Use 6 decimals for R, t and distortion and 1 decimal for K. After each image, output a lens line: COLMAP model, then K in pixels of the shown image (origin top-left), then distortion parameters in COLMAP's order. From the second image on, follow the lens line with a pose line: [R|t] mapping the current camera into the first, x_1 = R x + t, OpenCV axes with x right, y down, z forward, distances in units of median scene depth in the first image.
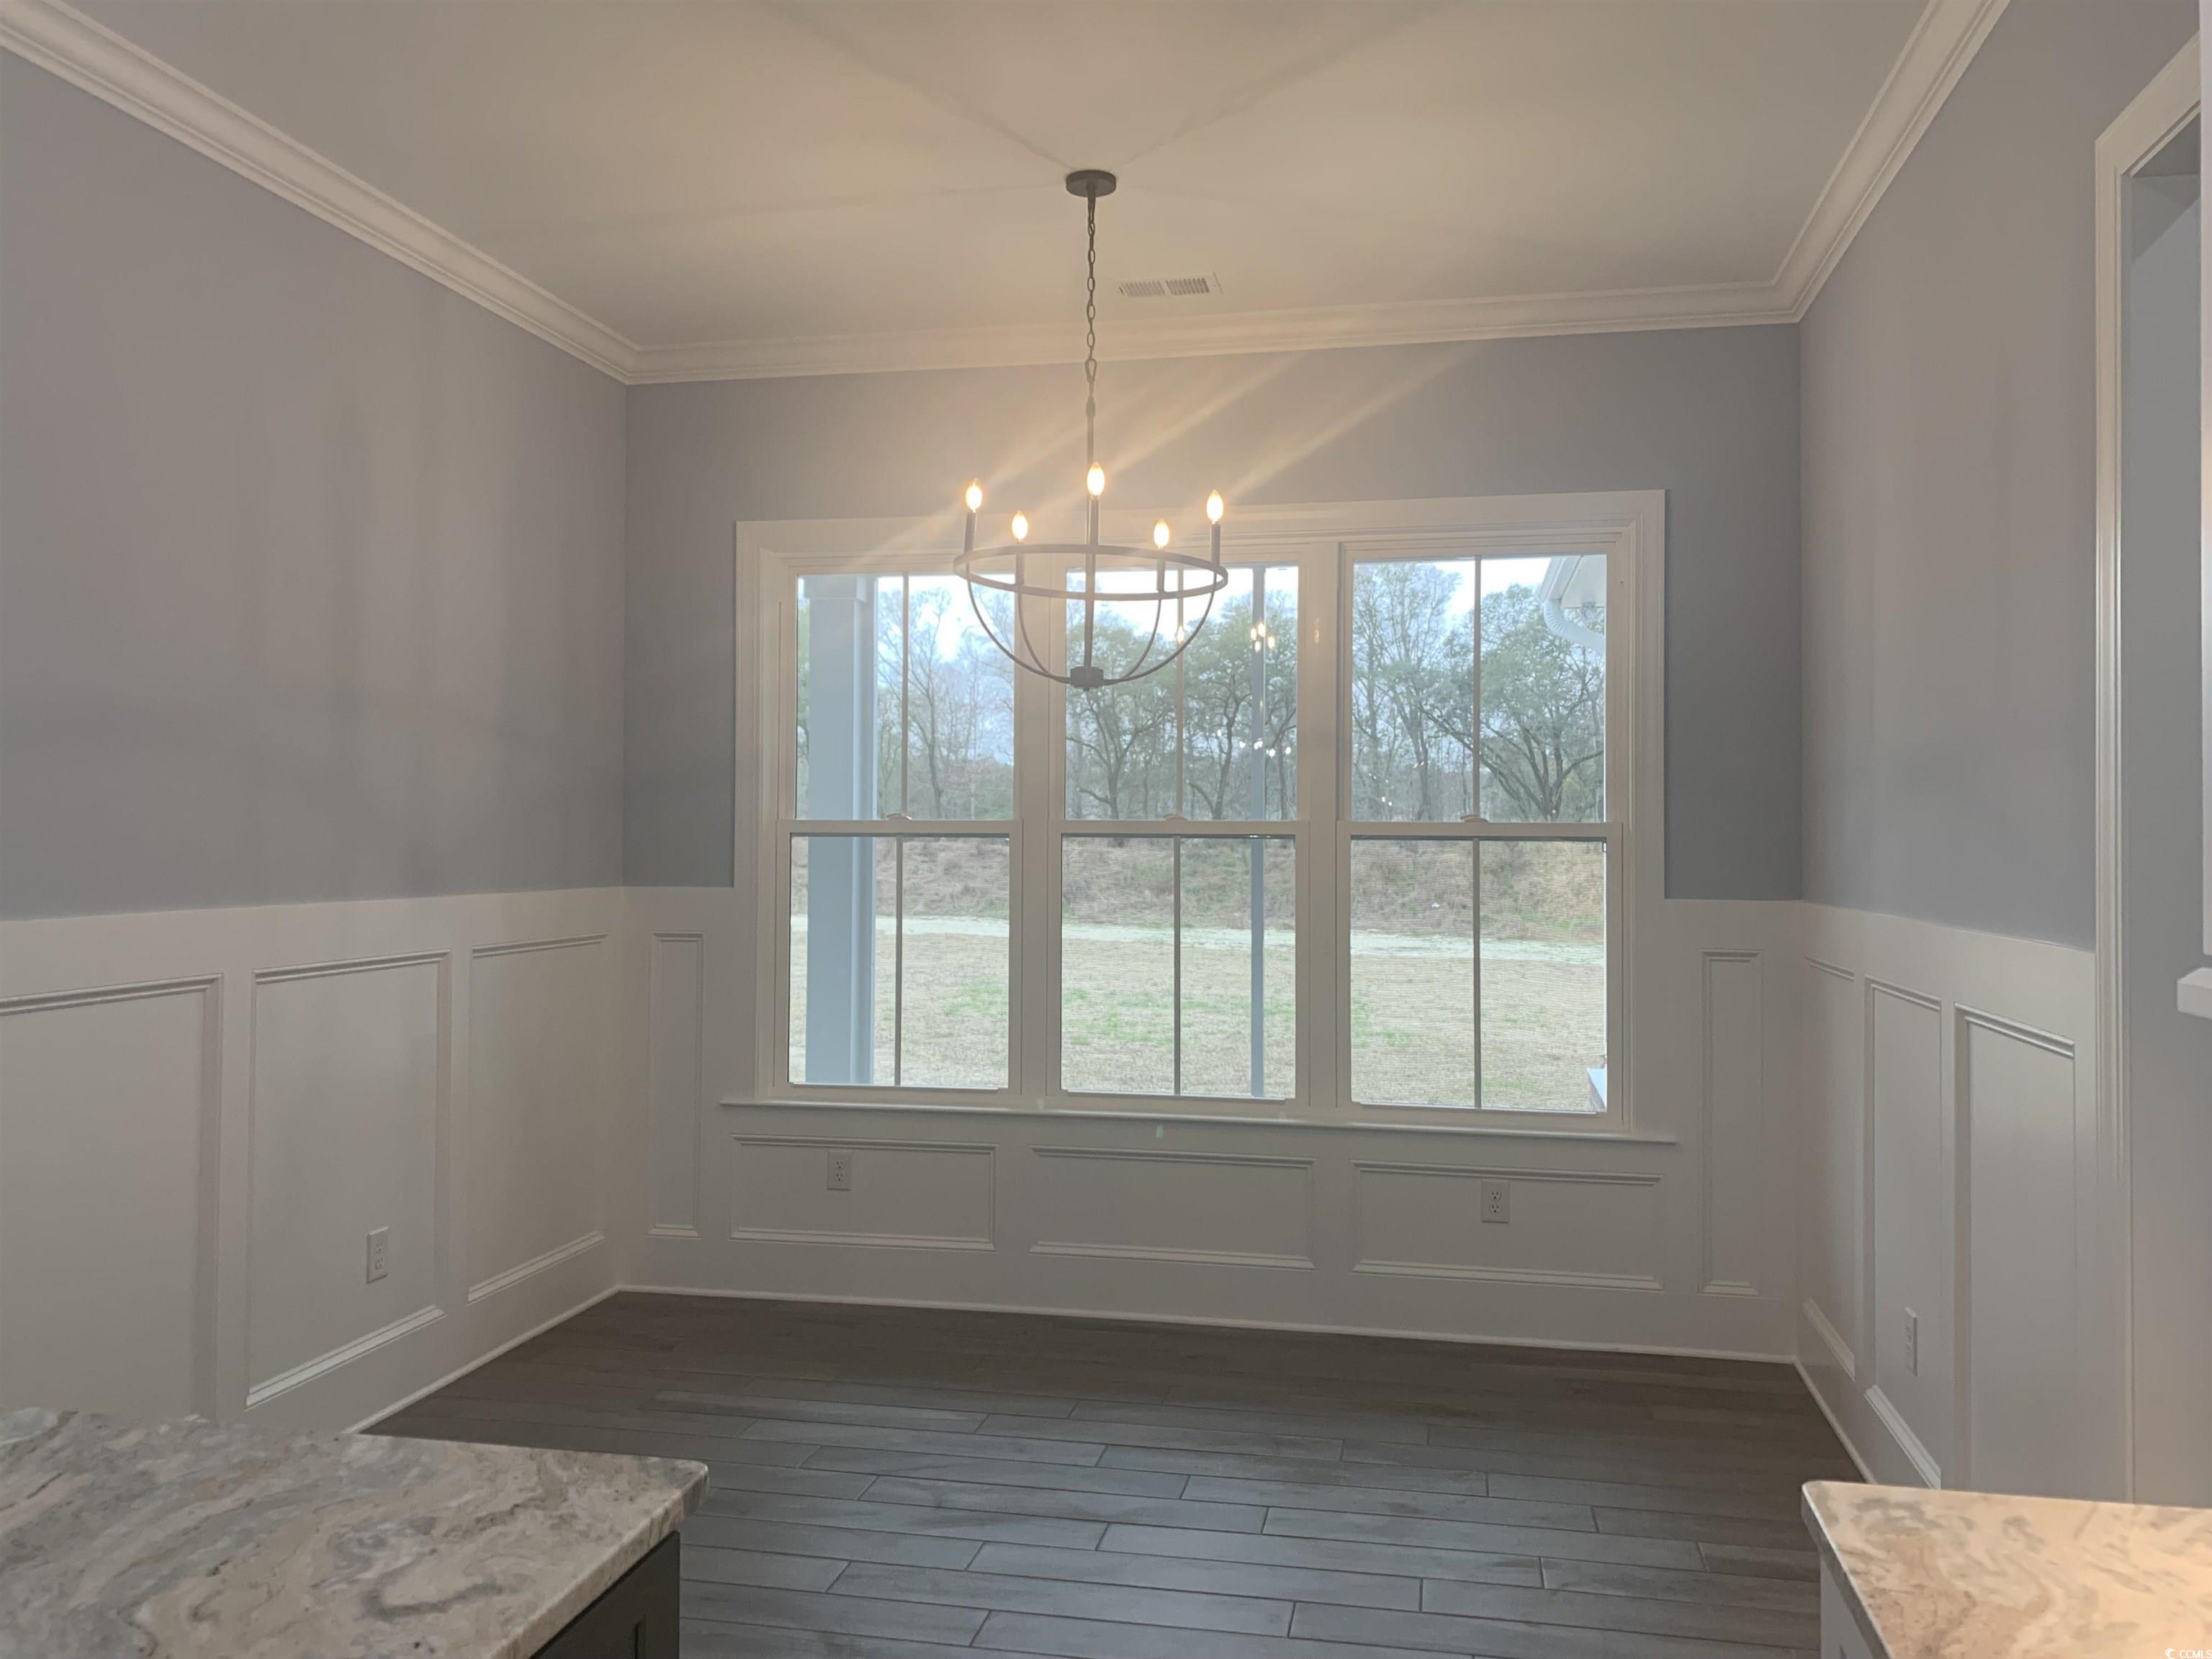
lens RADIAL K [[1717.2, 0, 1117.3], [0, 1717.2, 818.2], [0, 0, 1]] dist [0.029492, -0.001459]
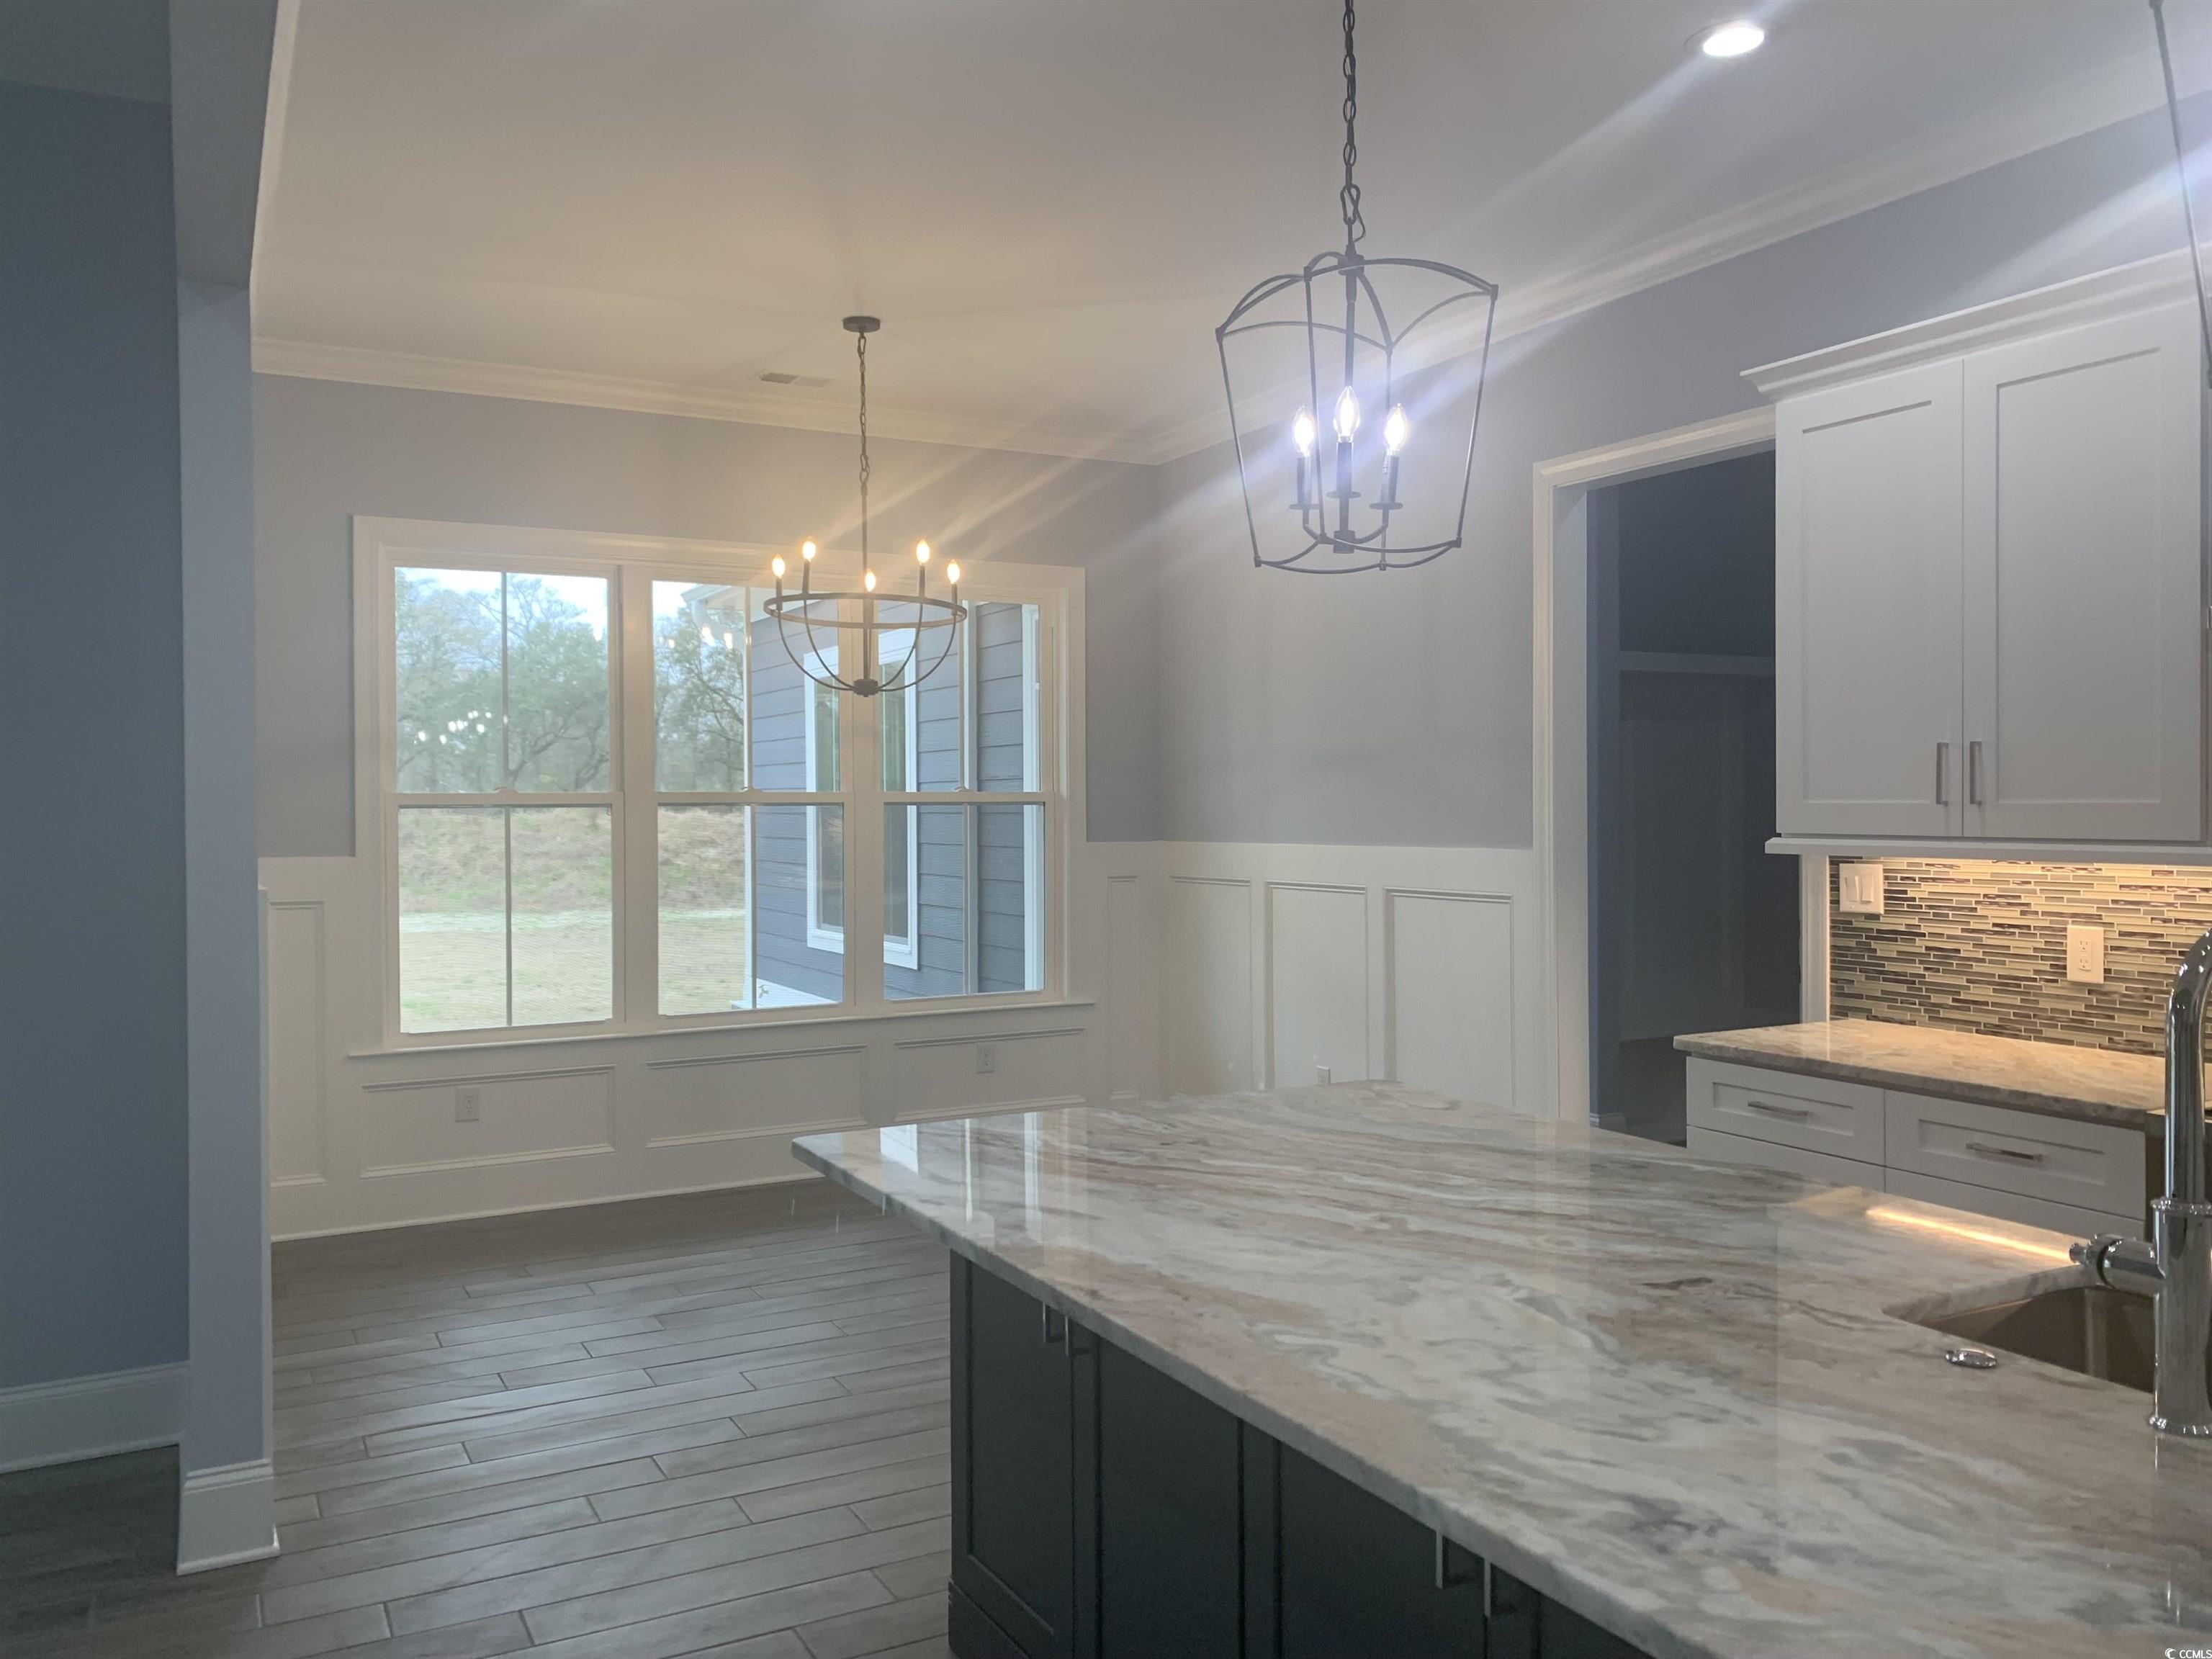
lens RADIAL K [[1717.2, 0, 1117.3], [0, 1717.2, 818.2], [0, 0, 1]] dist [0.029492, -0.001459]
pose [[0.774407, -0.014417, 0.632523, -0.539286], [0.003895, 0.999830, 0.018020, -0.000479], [-0.632676, -0.011491, 0.774332, -0.139723]]
